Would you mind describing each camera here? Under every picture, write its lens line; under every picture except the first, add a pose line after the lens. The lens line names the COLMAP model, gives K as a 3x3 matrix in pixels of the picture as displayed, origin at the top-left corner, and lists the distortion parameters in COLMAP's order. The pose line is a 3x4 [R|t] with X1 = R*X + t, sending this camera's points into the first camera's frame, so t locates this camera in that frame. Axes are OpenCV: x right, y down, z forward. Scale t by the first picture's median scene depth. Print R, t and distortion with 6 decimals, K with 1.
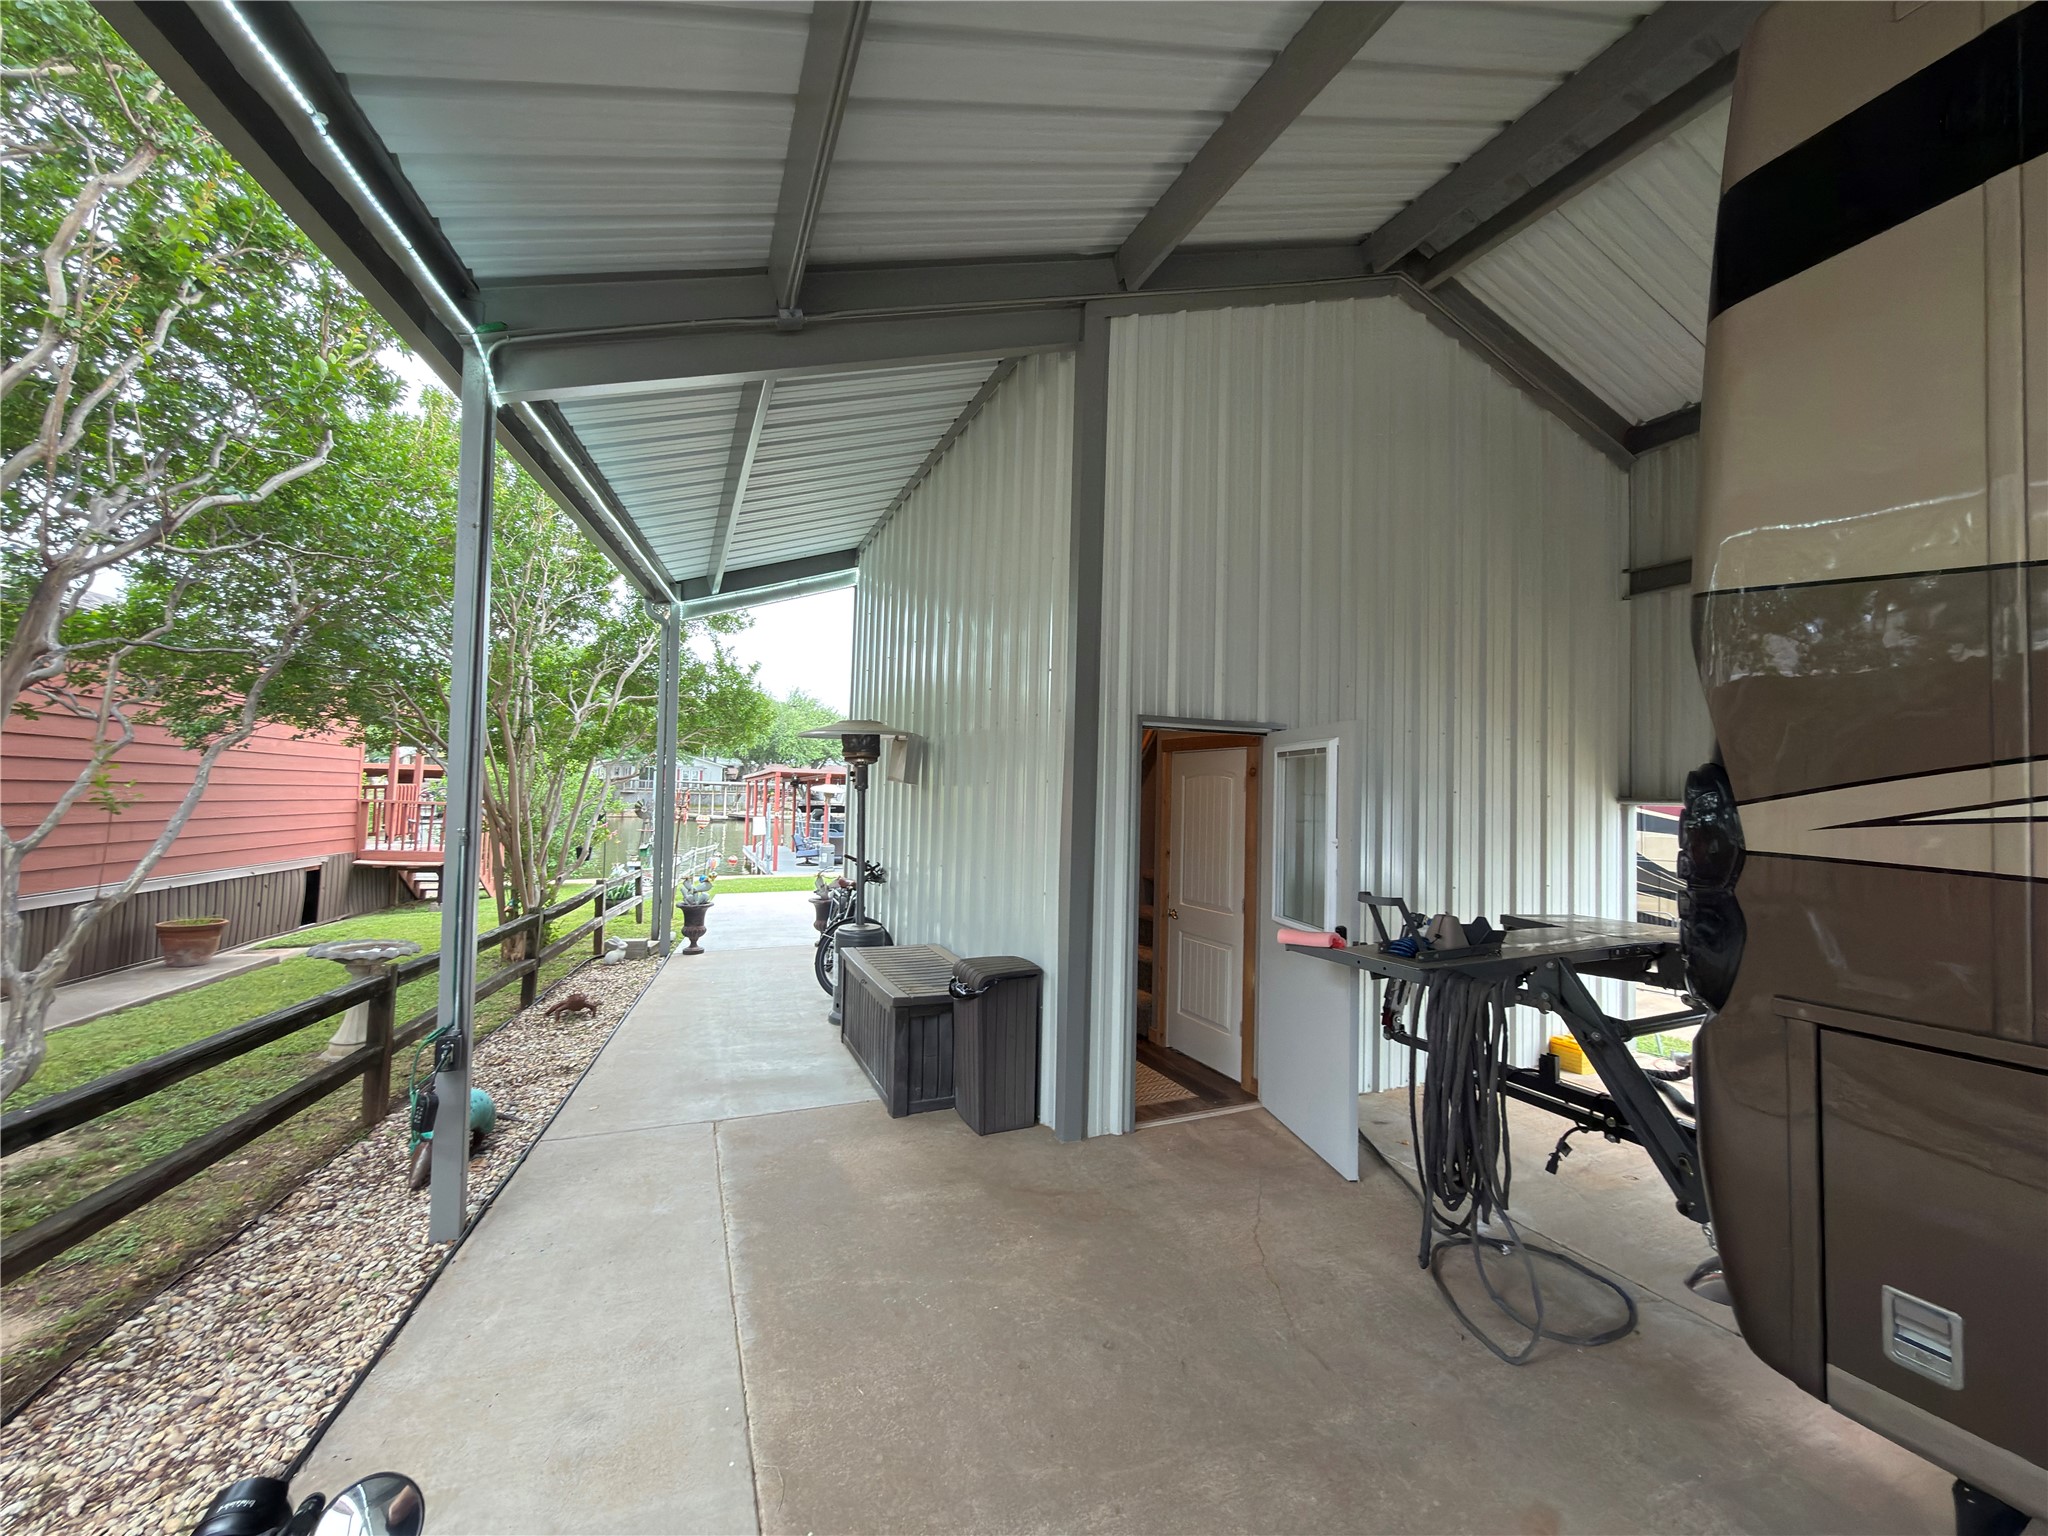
lens RADIAL K [[820.2, 0, 1022.1], [0, 820.2, 766.2], [0, 0, 1]] dist [0.000832, -0.000037]
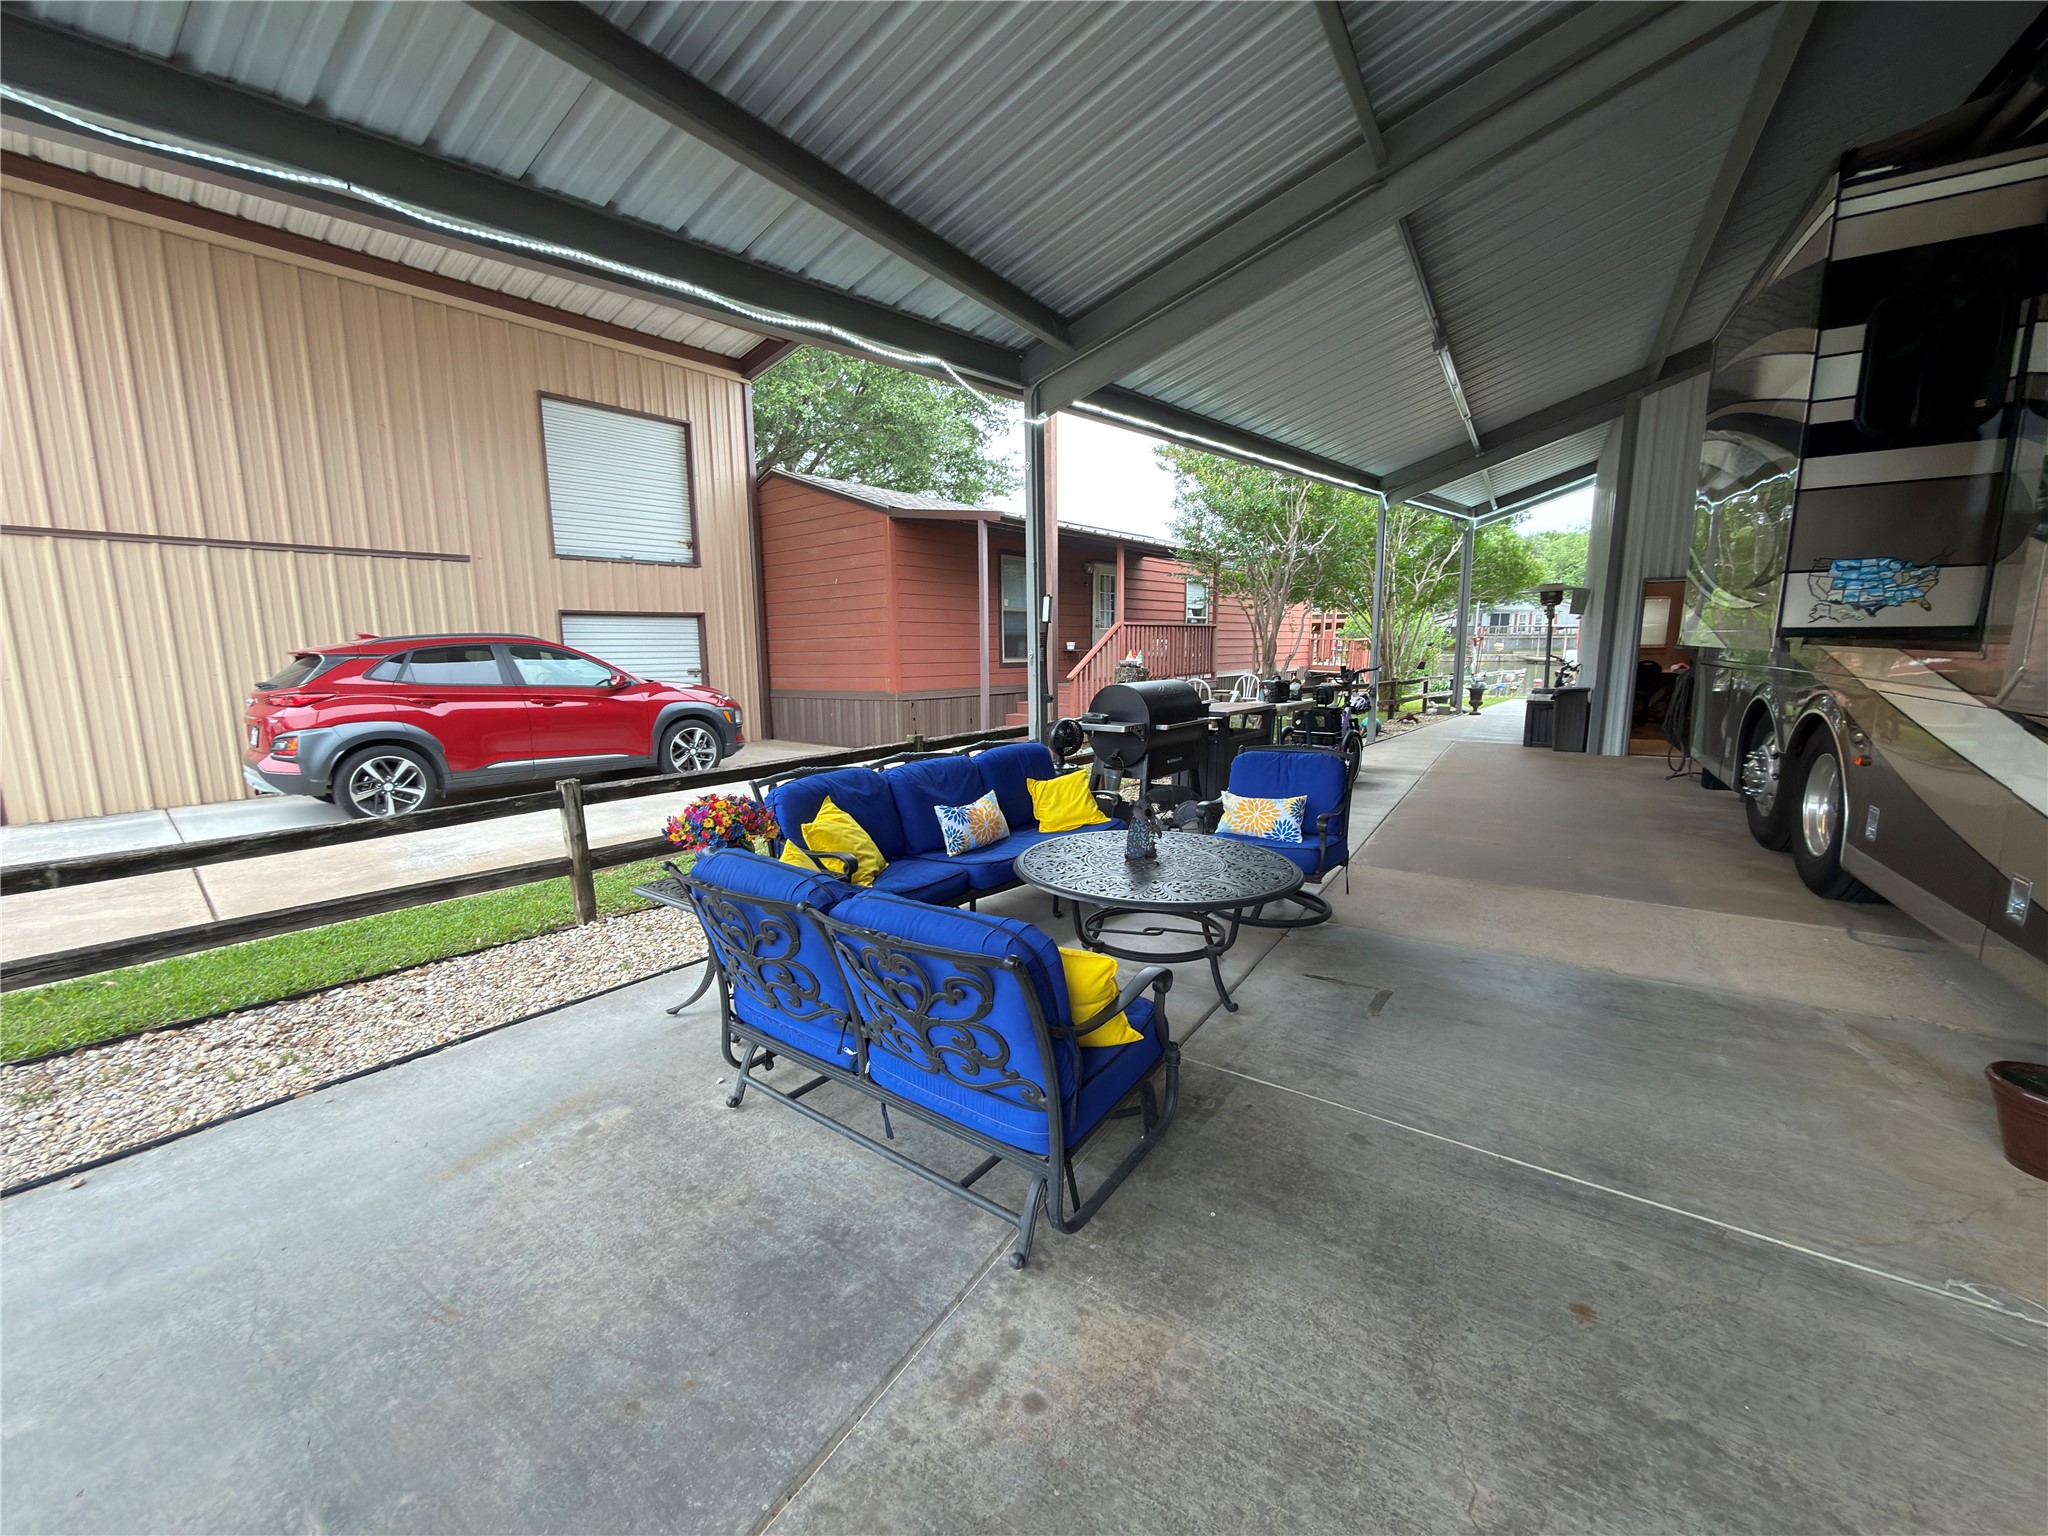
lens RADIAL K [[820.2, 0, 1022.1], [0, 820.2, 766.2], [0, 0, 1]] dist [0.000832, -0.000037]
pose [[0.573772, 0.096121, -0.813355, 0.712249], [0.052691, 0.986700, 0.153777, 0.007537], [0.817318, -0.131090, 0.561076, -1.192653]]
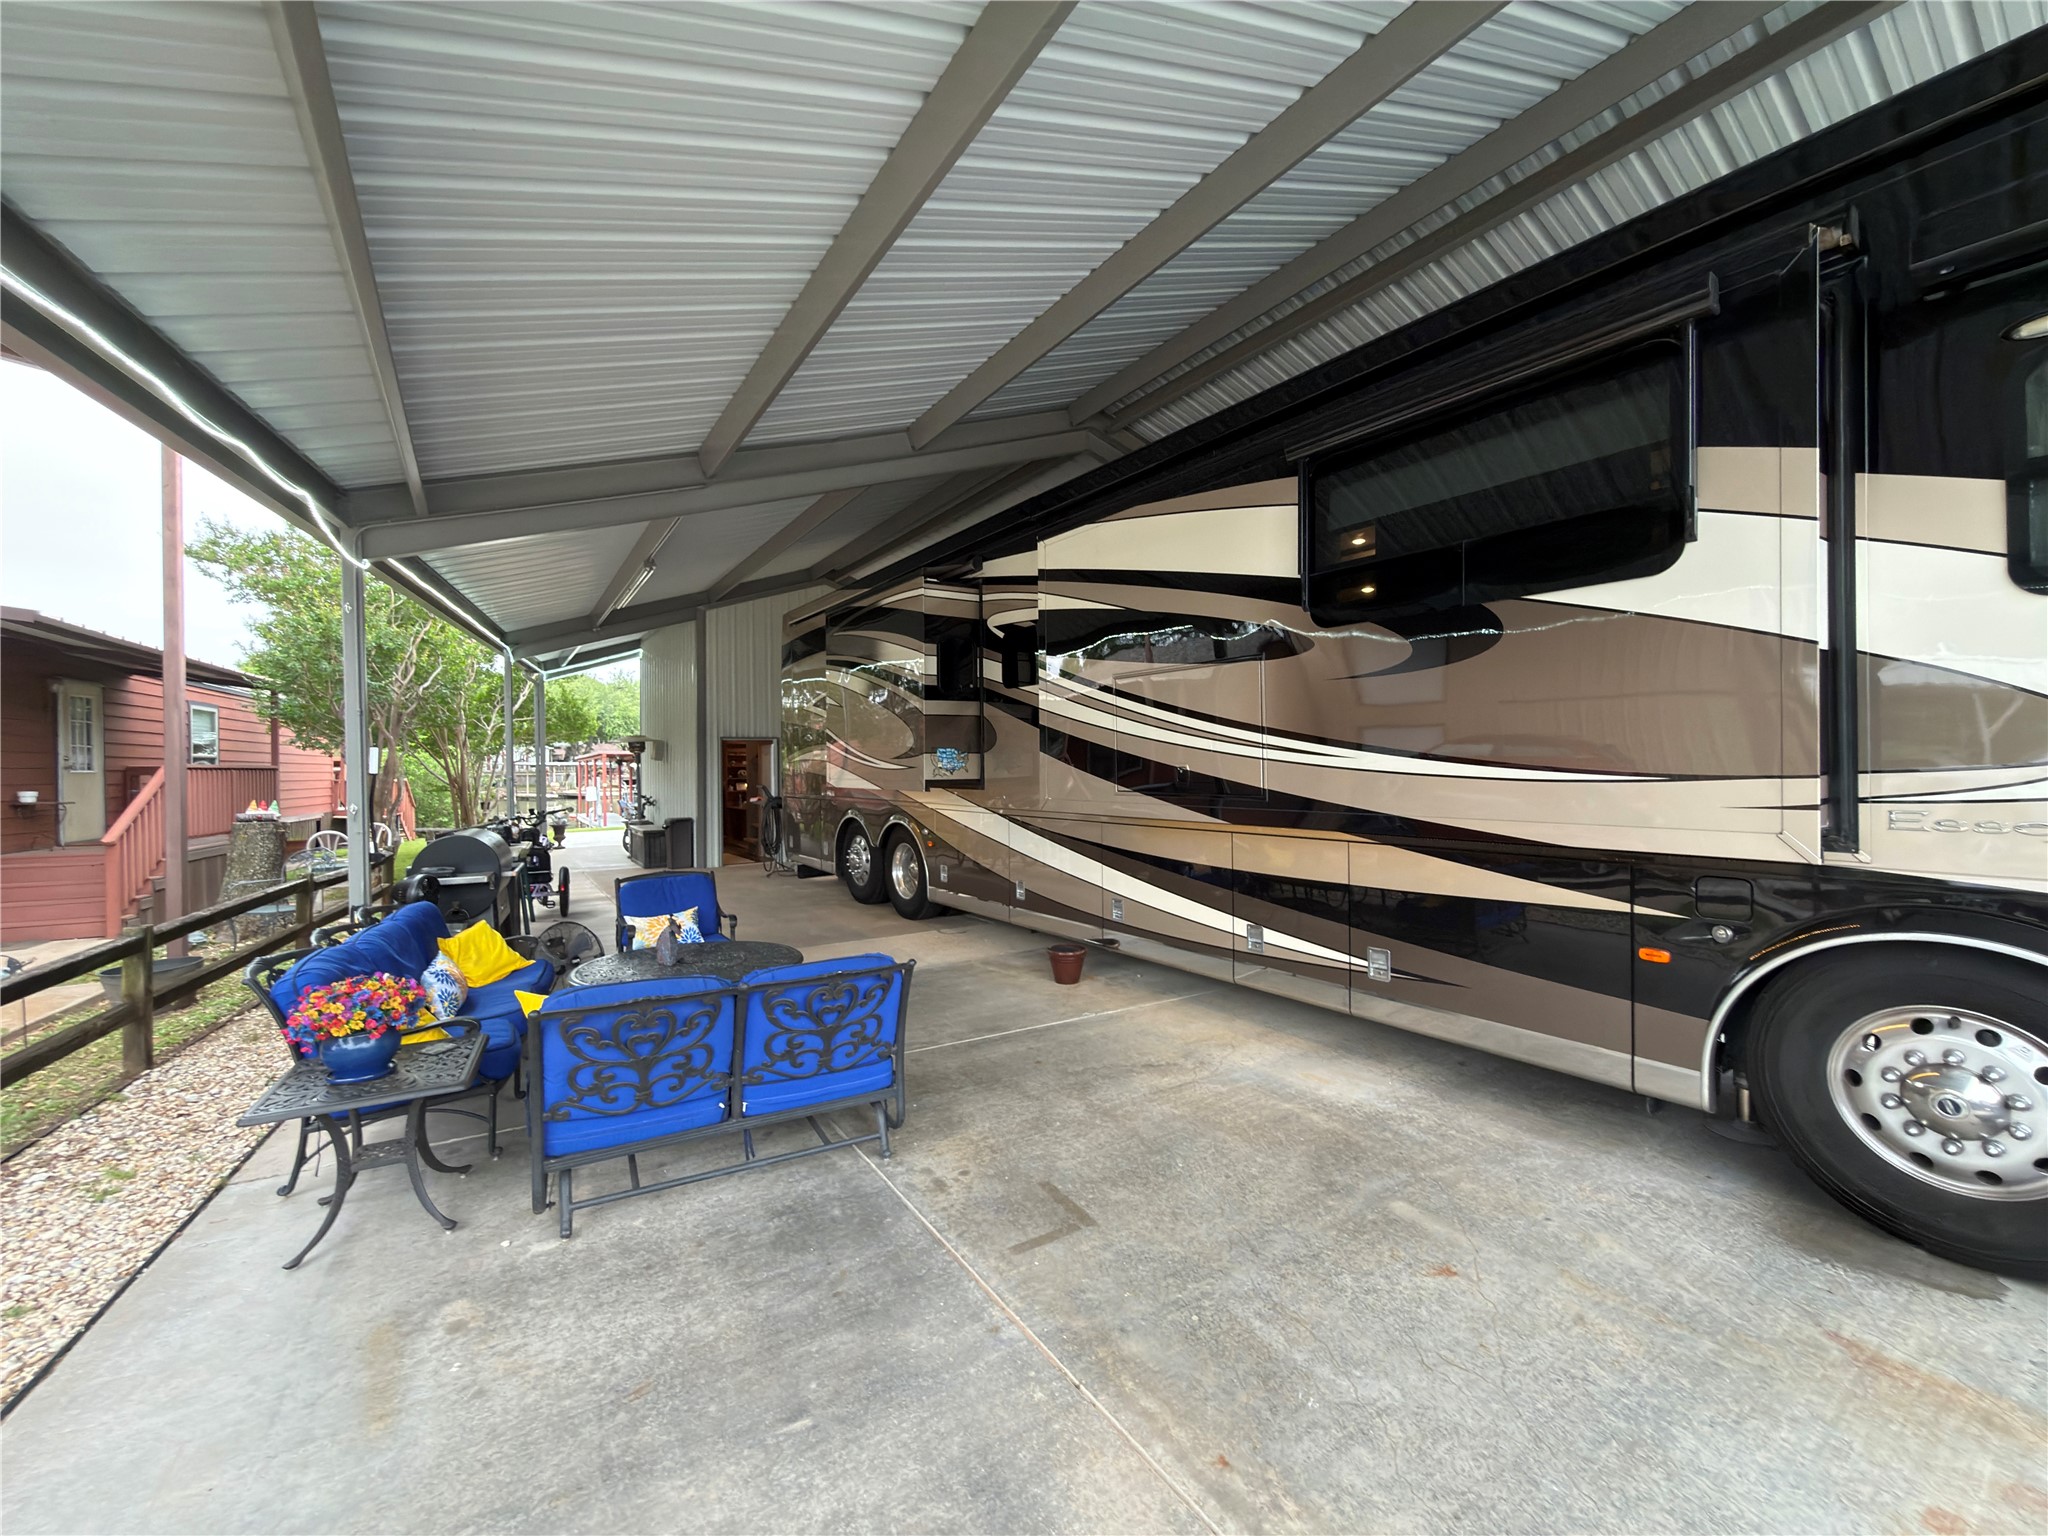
lens RADIAL K [[811.6, 0, 1031.0], [0, 811.6, 769.6], [0, 0, 1]] dist [0.000312, -0.000044]
pose [[0.981421, -0.033667, 0.188891, 0.486528], [0.025671, 0.998674, 0.044622, -0.031415], [-0.190143, -0.038944, 0.980984, -1.559684]]
